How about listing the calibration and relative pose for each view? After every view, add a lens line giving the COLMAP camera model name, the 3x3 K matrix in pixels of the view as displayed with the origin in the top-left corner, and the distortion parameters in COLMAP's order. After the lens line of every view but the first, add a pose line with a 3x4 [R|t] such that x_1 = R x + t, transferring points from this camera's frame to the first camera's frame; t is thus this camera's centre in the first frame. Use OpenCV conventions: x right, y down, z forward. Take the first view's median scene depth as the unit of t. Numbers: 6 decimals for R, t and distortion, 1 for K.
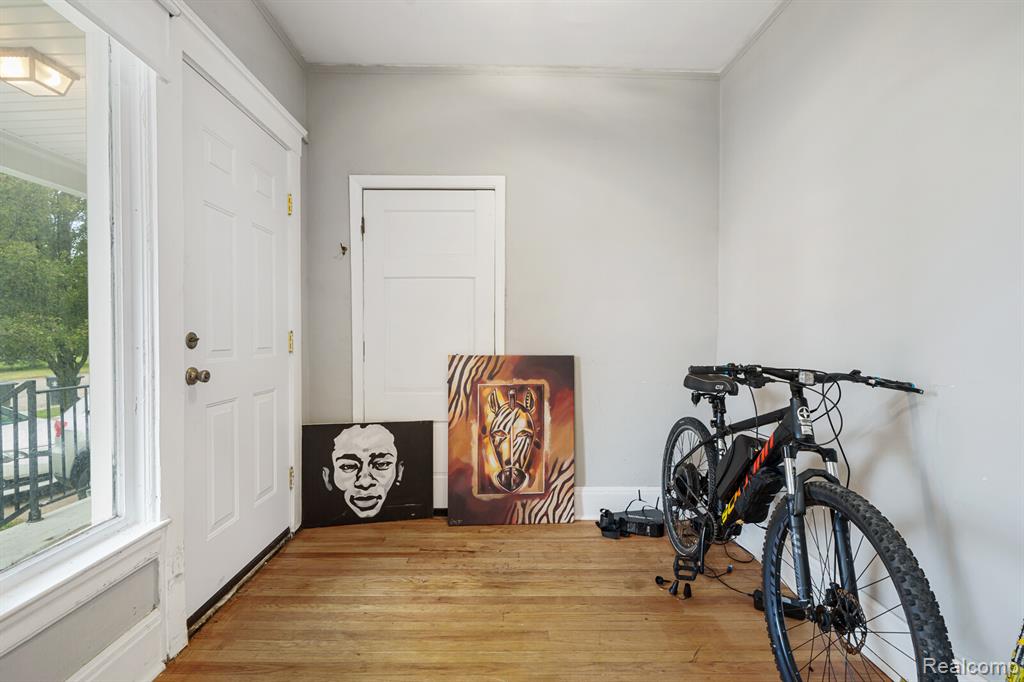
lens RADIAL K [[460.7, 0, 513.5], [0, 460.7, 344.8], [0, 0, 1]] dist [-0.005001, -0.000132]
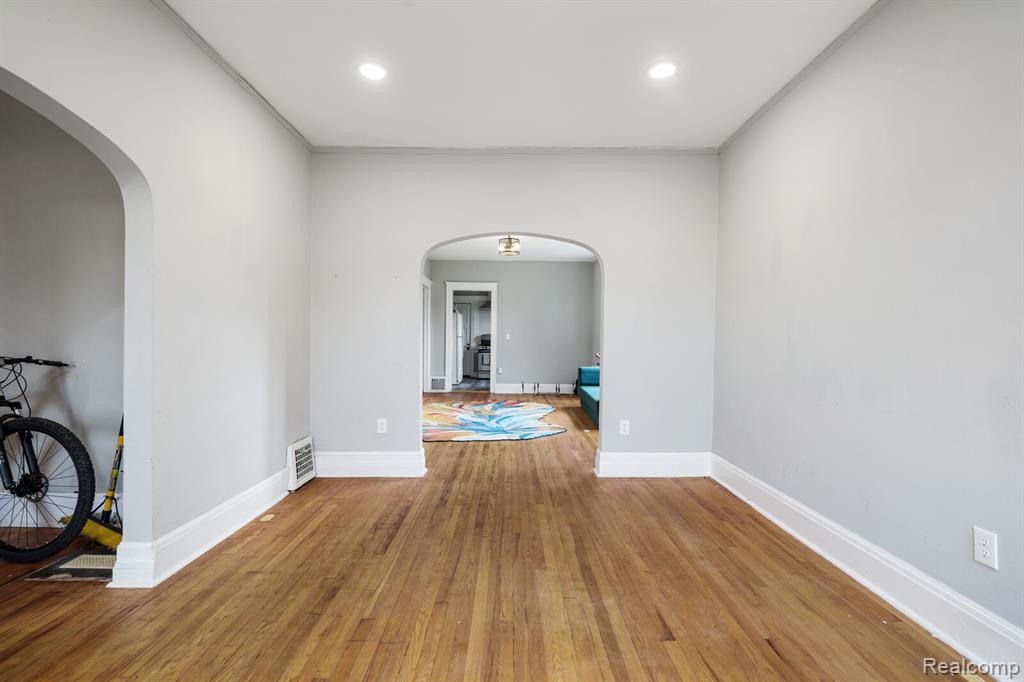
lens RADIAL K [[460.7, 0, 514.3], [0, 460.7, 343.8], [0, 0, 1]] dist [-0.005001, -0.000132]
pose [[0.019644, -0.017733, 0.999650, -0.981211], [0.013091, 0.999762, 0.017478, 0.002322], [-0.999721, 0.012743, 0.019871, -0.900767]]
